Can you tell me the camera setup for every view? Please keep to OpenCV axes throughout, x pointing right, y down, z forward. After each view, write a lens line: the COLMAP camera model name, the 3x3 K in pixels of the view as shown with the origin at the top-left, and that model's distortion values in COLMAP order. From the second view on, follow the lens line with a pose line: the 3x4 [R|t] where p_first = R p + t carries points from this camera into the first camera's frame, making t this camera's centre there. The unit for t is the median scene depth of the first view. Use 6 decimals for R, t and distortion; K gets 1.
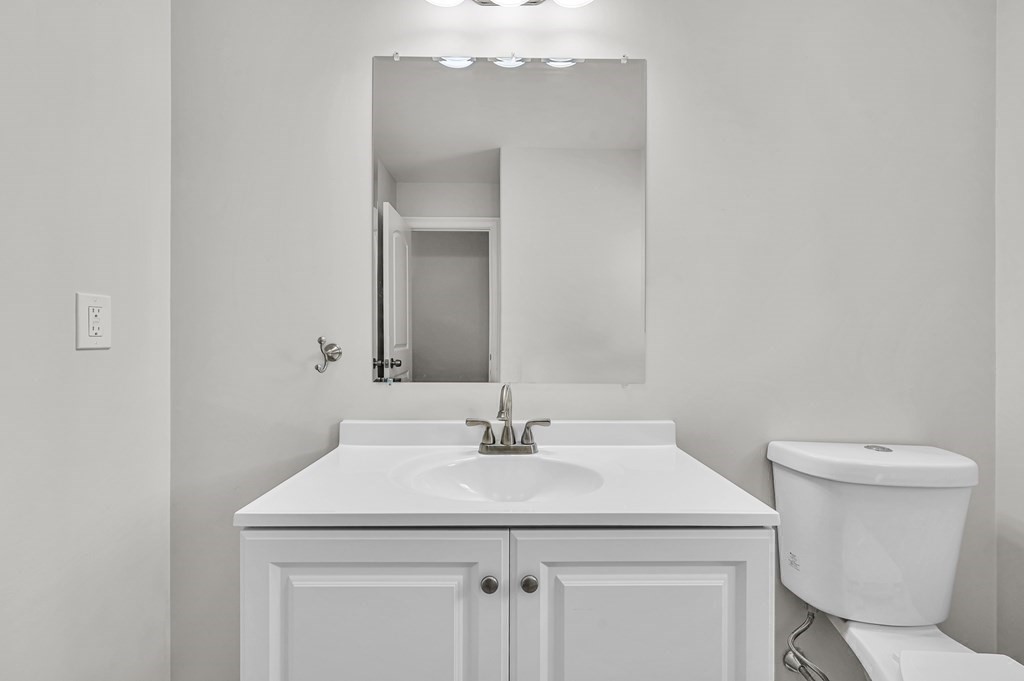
lens RADIAL K [[422.5, 0, 510.2], [0, 422.5, 337.3], [0, 0, 1]] dist [0.003197, -0.000088]
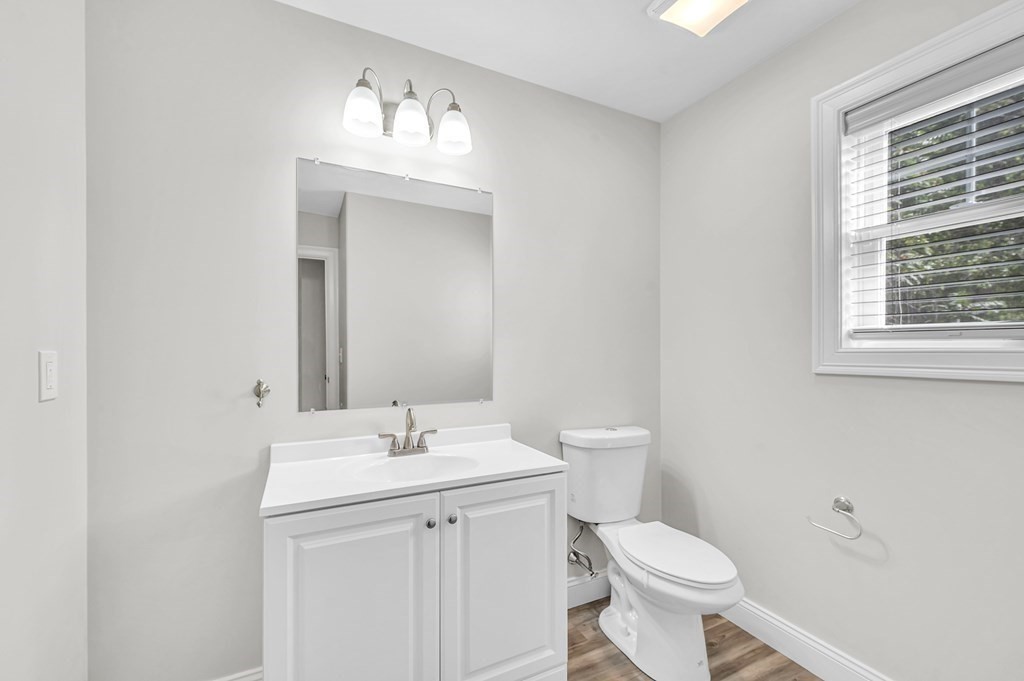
lens RADIAL K [[422.5, 0, 509.2], [0, 422.5, 349.0], [0, 0, 1]] dist [0.003197, -0.000088]
pose [[0.897554, -0.004461, 0.440883, -0.344367], [0.006180, 0.999978, -0.002463, -0.084820], [-0.440862, 0.004935, 0.897561, -0.468238]]
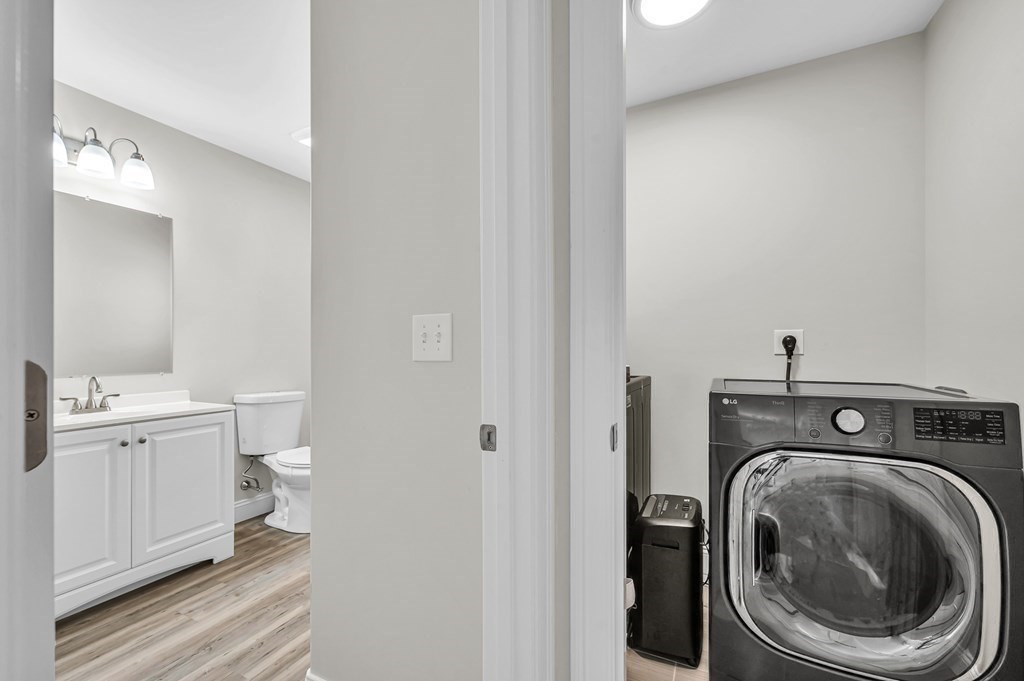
lens RADIAL K [[422.5, 0, 511.3], [0, 422.5, 346.4], [0, 0, 1]] dist [0.003197, -0.000088]
pose [[0.443083, -0.000664, 0.896480, -0.903200], [0.010040, 0.999941, -0.004222, 0.002737], [-0.896424, 0.010871, 0.443064, -1.583071]]
